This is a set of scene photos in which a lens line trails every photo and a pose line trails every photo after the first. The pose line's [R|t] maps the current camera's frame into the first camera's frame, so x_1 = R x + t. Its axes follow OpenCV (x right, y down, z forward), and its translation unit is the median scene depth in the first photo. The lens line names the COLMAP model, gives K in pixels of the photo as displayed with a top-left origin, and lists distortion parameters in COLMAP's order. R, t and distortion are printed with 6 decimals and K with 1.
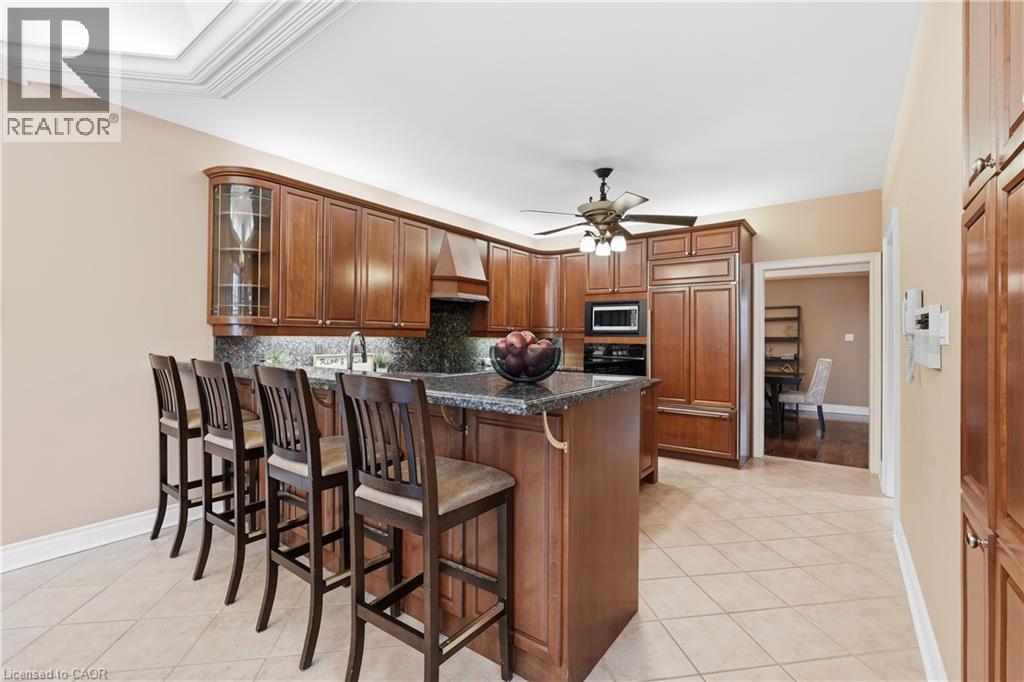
lens RADIAL K [[452.8, 0, 509.8], [0, 452.8, 341.1], [0, 0, 1]] dist [-0.004471, 0.001186]
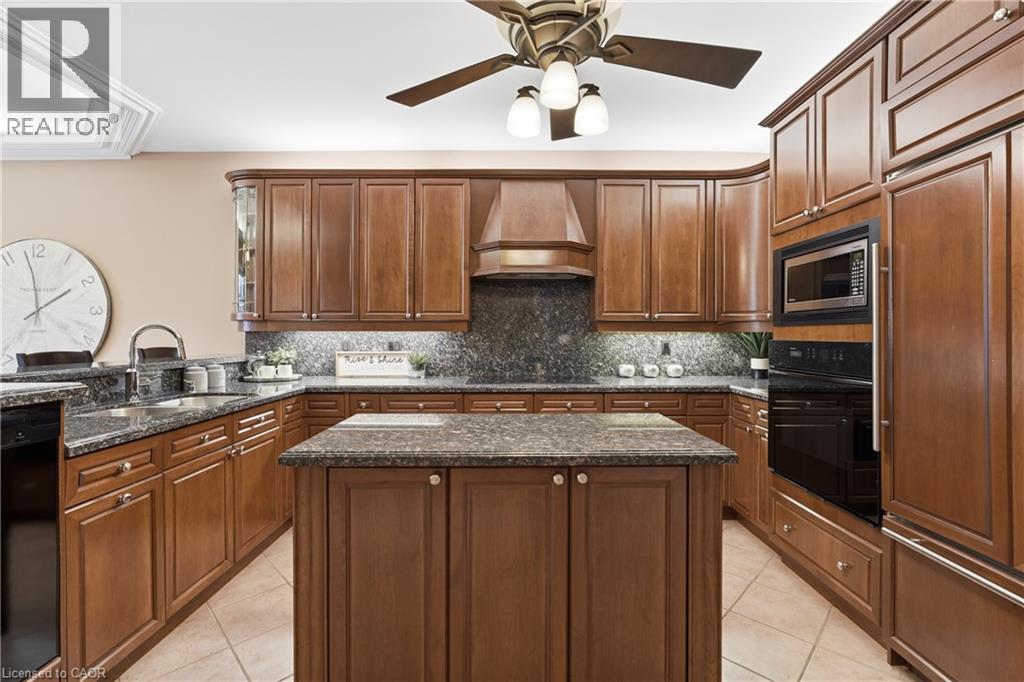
lens RADIAL K [[452.8, 0, 512.6], [0, 452.8, 338.8], [0, 0, 1]] dist [-0.004471, 0.001186]
pose [[0.607700, -0.003470, -0.794159, 0.426086], [-0.004736, 0.999957, -0.007993, 0.008151], [0.794152, 0.008618, 0.607658, 0.585618]]
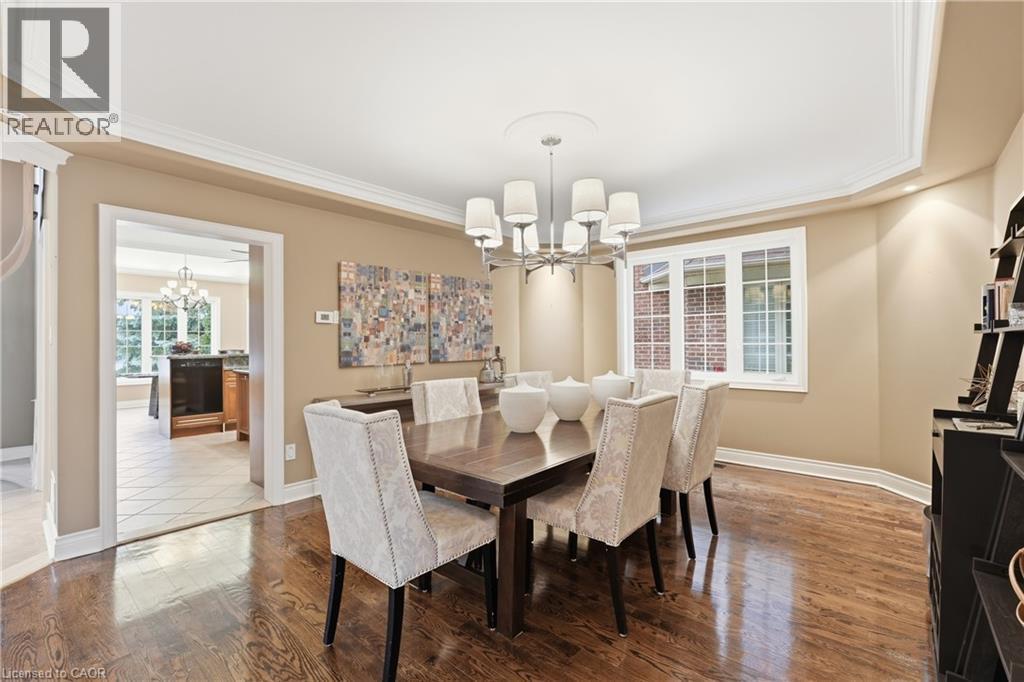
lens RADIAL K [[452.8, 0, 511.3], [0, 452.8, 343.0], [0, 0, 1]] dist [-0.004471, 0.001186]
pose [[-0.070007, -0.009154, -0.997504, 1.295714], [-0.010347, 0.999911, -0.008450, 0.003106], [0.997493, 0.009729, -0.070096, 1.474233]]
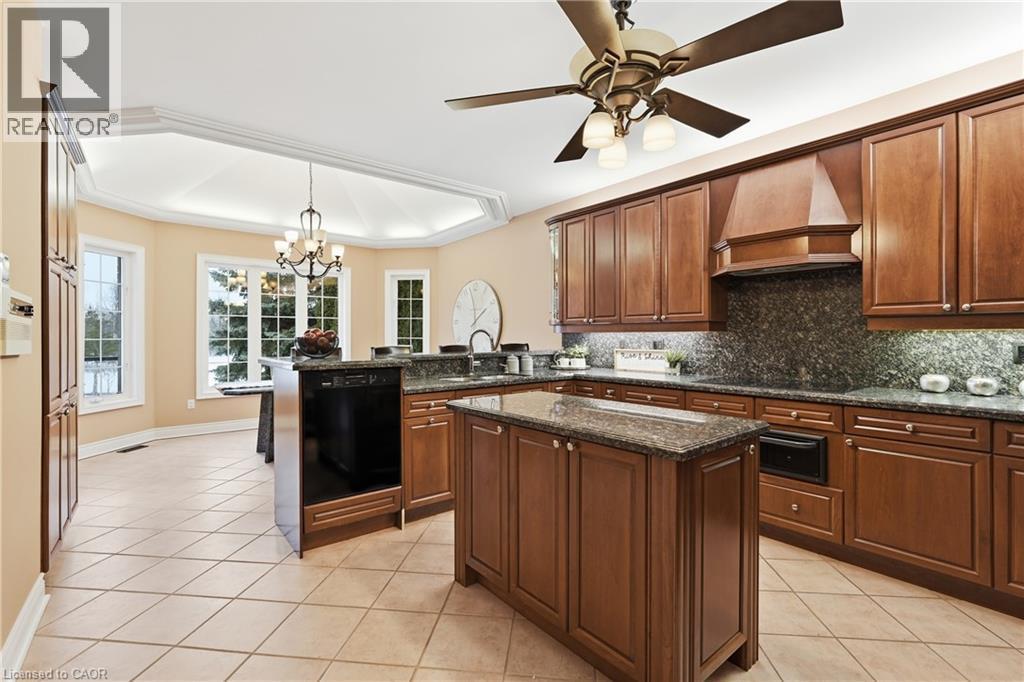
lens RADIAL K [[452.8, 0, 518.8], [0, 452.8, 339.0], [0, 0, 1]] dist [-0.004471, 0.001186]
pose [[-0.223266, -0.002184, -0.974755, 0.587438], [-0.011680, 0.999932, 0.000435, 0.006587], [0.974688, 0.011482, -0.223276, 0.825257]]
